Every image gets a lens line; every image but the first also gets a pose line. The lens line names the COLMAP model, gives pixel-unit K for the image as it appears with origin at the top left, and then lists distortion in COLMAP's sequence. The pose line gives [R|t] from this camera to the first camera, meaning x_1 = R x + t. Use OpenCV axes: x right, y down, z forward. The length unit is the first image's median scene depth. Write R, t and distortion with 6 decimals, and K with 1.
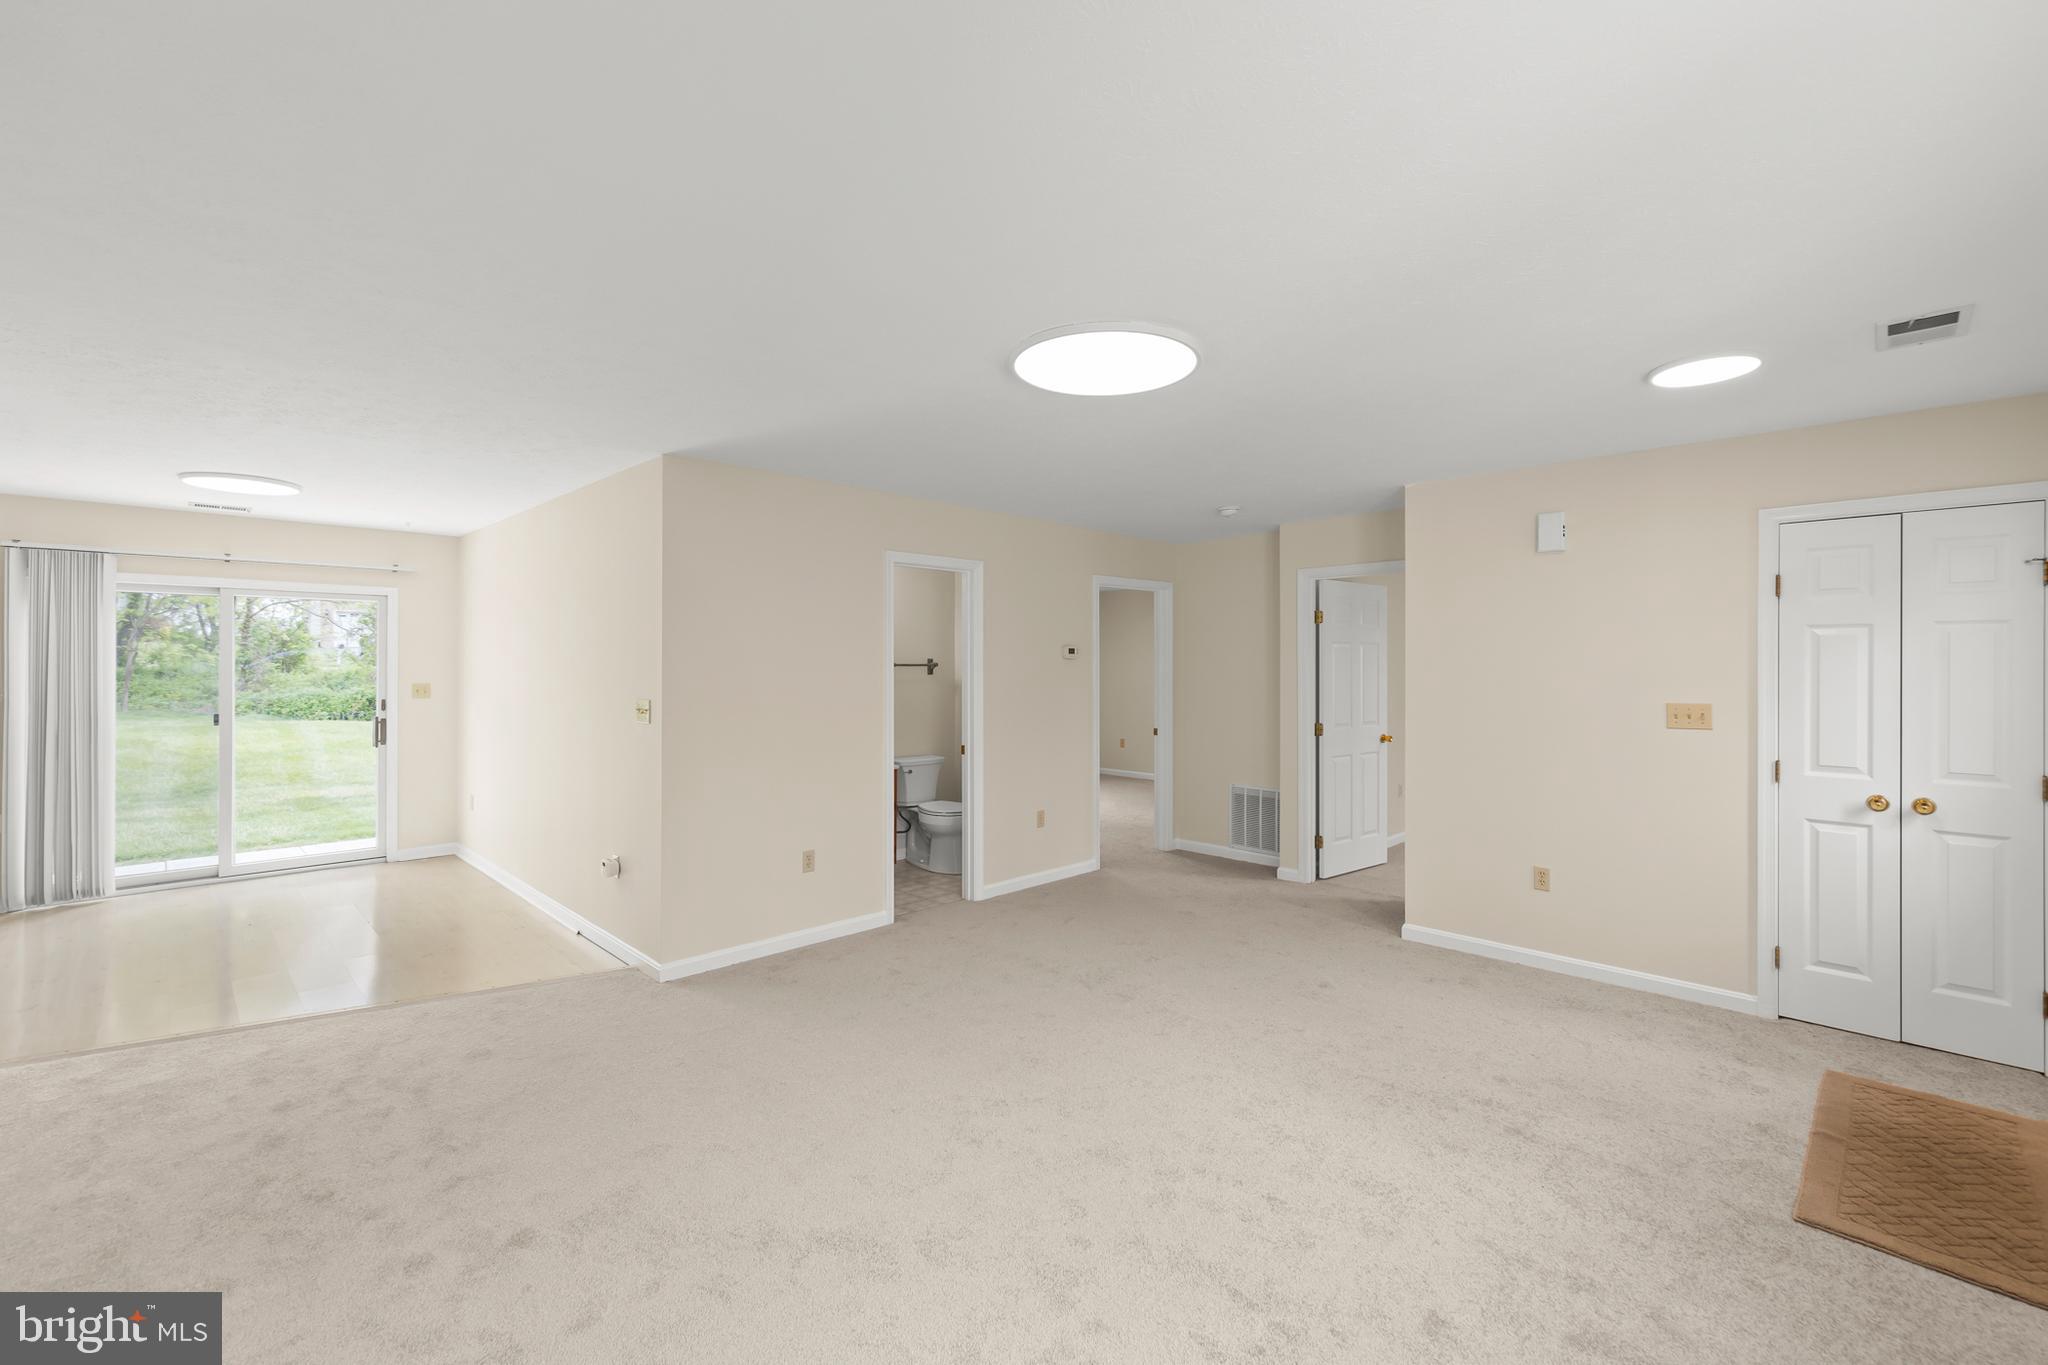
lens RADIAL K [[847.5, 0, 1019.6], [0, 847.5, 685.3], [0, 0, 1]] dist [0.000899, -0.000182]
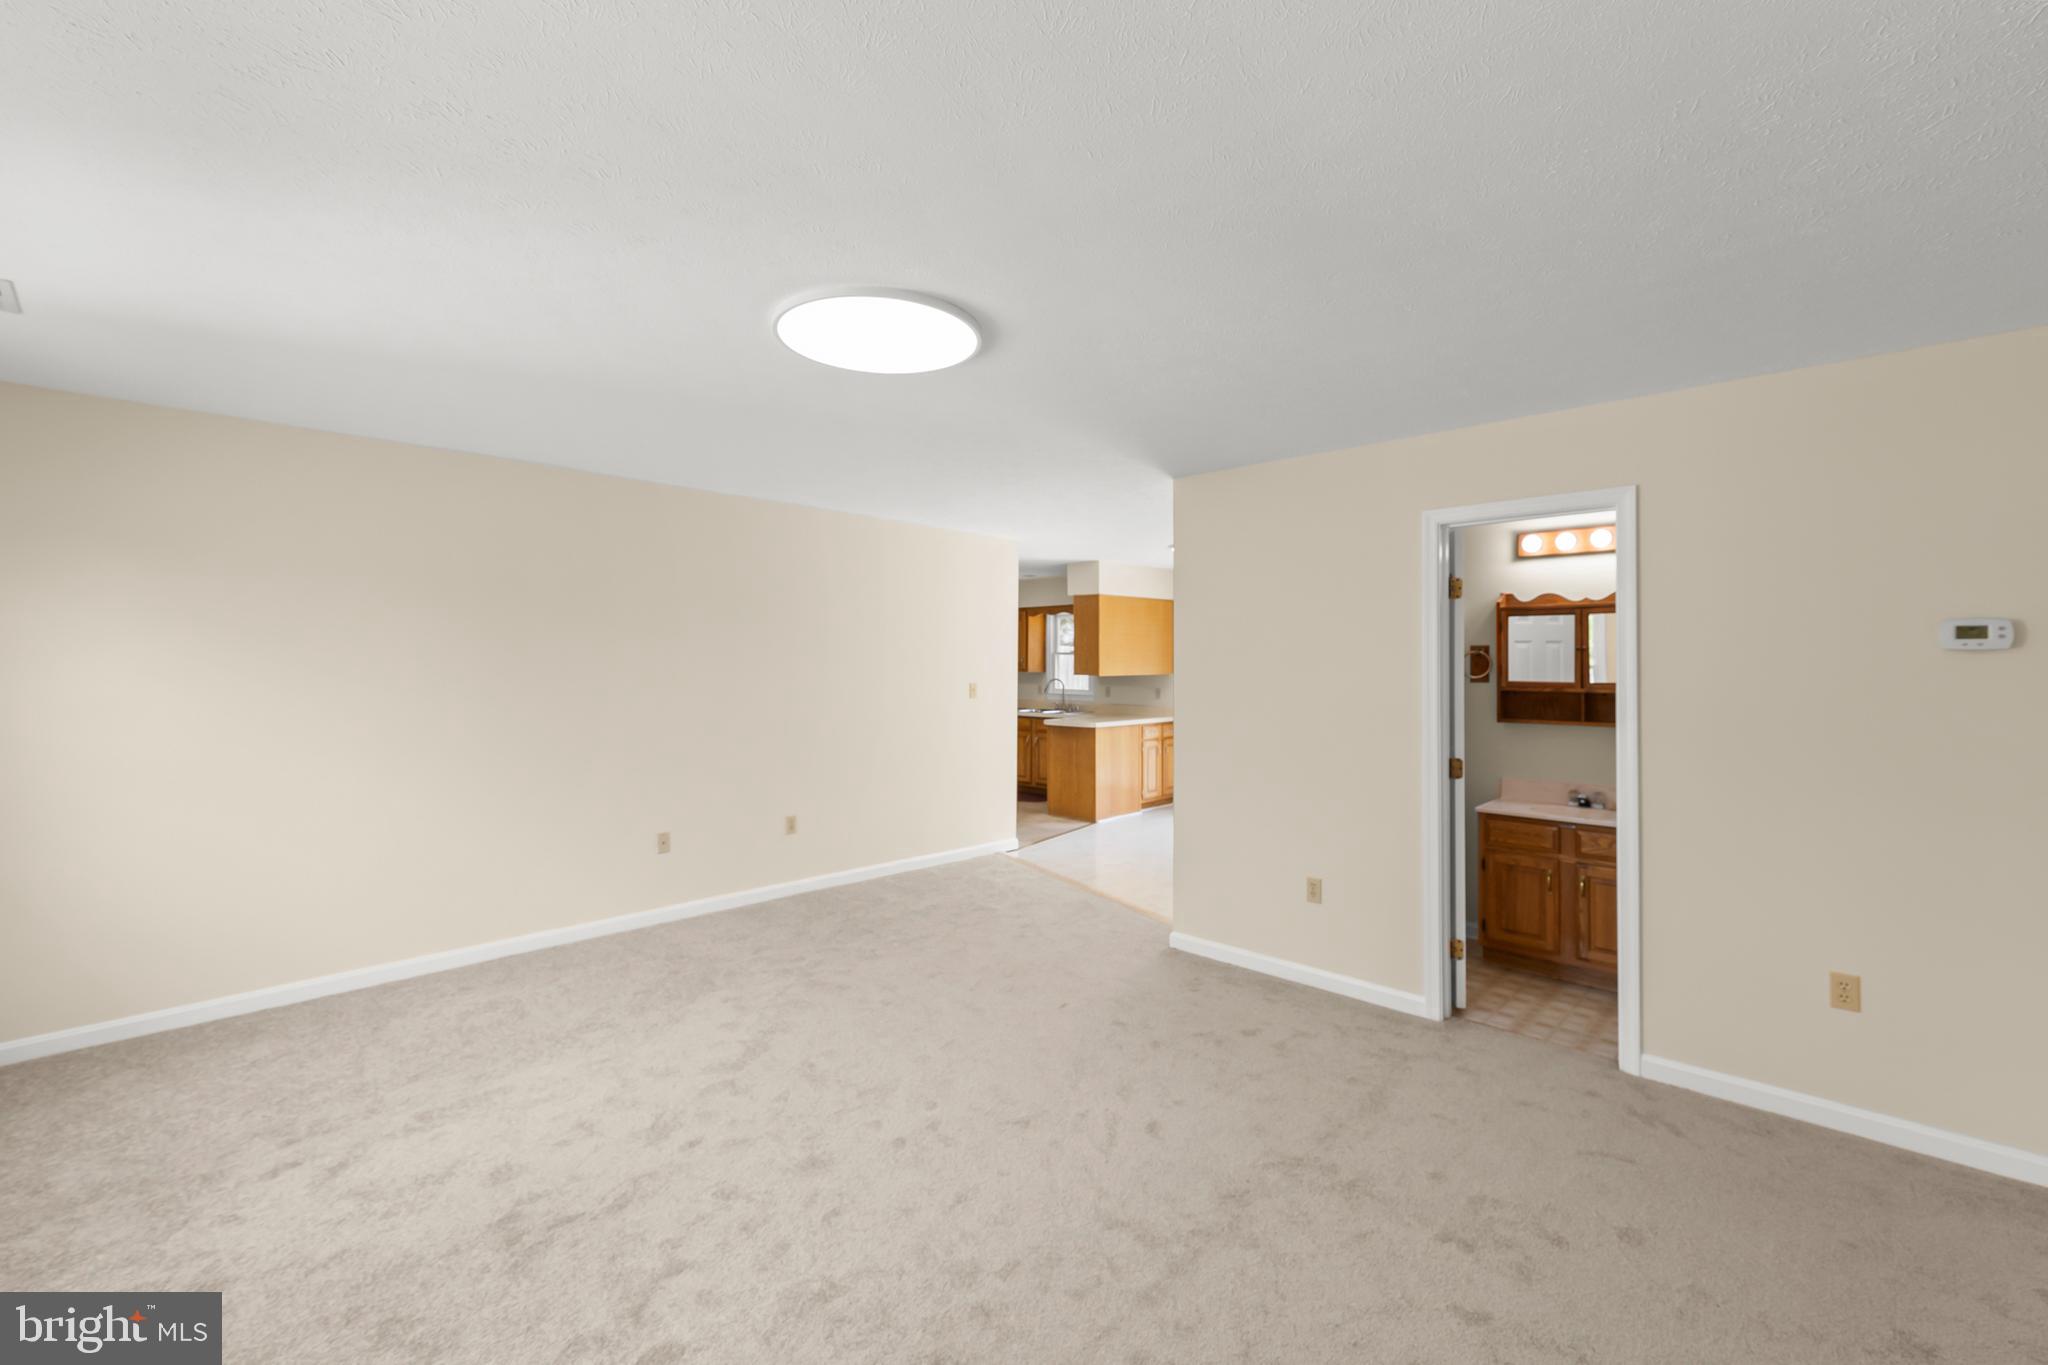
lens RADIAL K [[871.1, 0, 1033.3], [0, 871.1, 659.5], [0, 0, 1]] dist [-0.001328, -0.000146]
pose [[0.047005, -0.010333, -0.998841, 0.583134], [-0.040046, 0.999123, -0.012220, -0.002889], [0.998092, 0.040574, 0.046550, 0.621338]]
